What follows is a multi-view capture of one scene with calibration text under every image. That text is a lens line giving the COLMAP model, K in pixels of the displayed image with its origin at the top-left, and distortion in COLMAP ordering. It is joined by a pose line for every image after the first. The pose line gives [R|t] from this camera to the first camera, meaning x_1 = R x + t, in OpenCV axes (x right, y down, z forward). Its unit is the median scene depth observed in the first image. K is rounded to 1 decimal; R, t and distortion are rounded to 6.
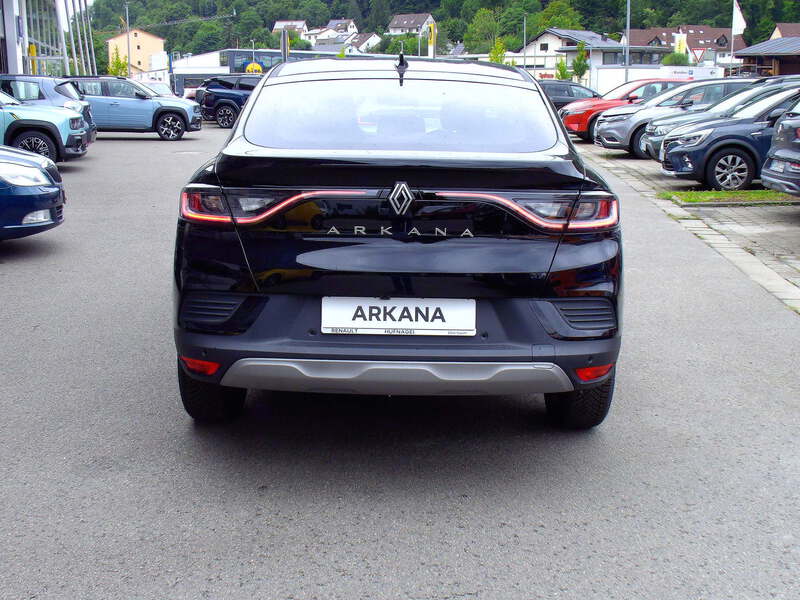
lens RADIAL K [[1002.9, 0, 400.0], [0, 1002.9, 300.0], [0, 0, 1]] dist [-0.204681, 0.322014]
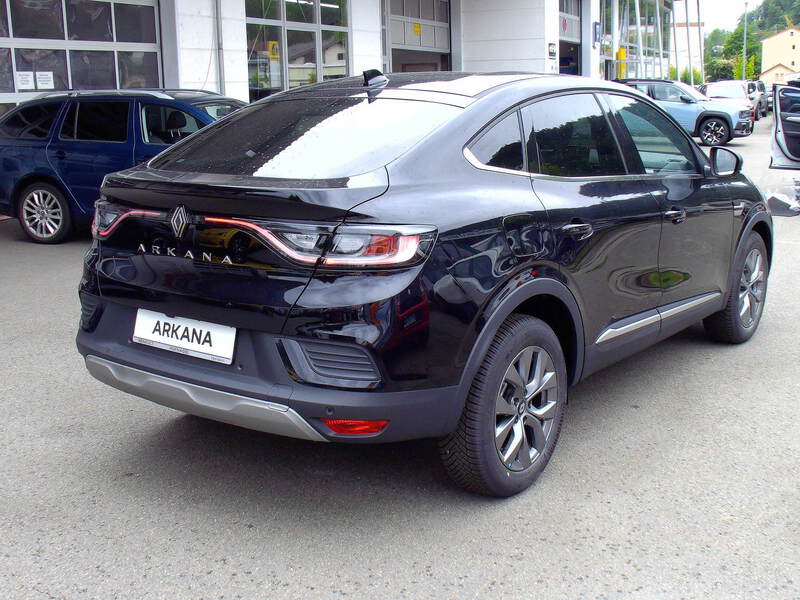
lens RADIAL K [[1002.9, 0, 400.0], [0, 1002.9, 300.0], [0, 0, 1]] dist [-0.204681, 0.322014]
pose [[0.790846, 0.106158, -0.602739, 0.779627], [-0.106401, 0.993693, 0.035407, -0.078905], [0.602696, 0.036130, 0.797153, 0.315894]]
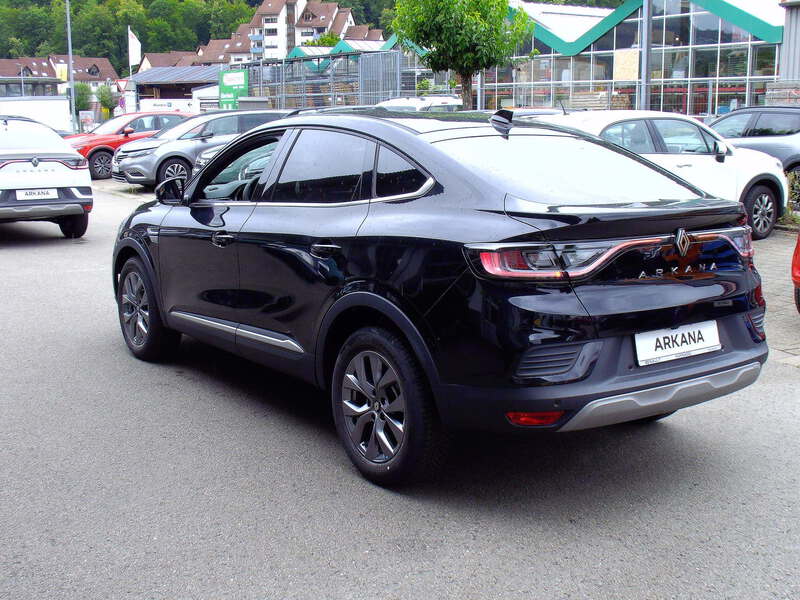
lens RADIAL K [[1002.9, 0, 400.0], [0, 1002.9, 300.0], [0, 0, 1]] dist [-0.204681, 0.322014]
pose [[0.809877, -0.111050, 0.575992, -0.920251], [0.127052, 0.991816, 0.012578, -0.088209], [-0.572675, 0.062994, 0.817359, 0.233696]]
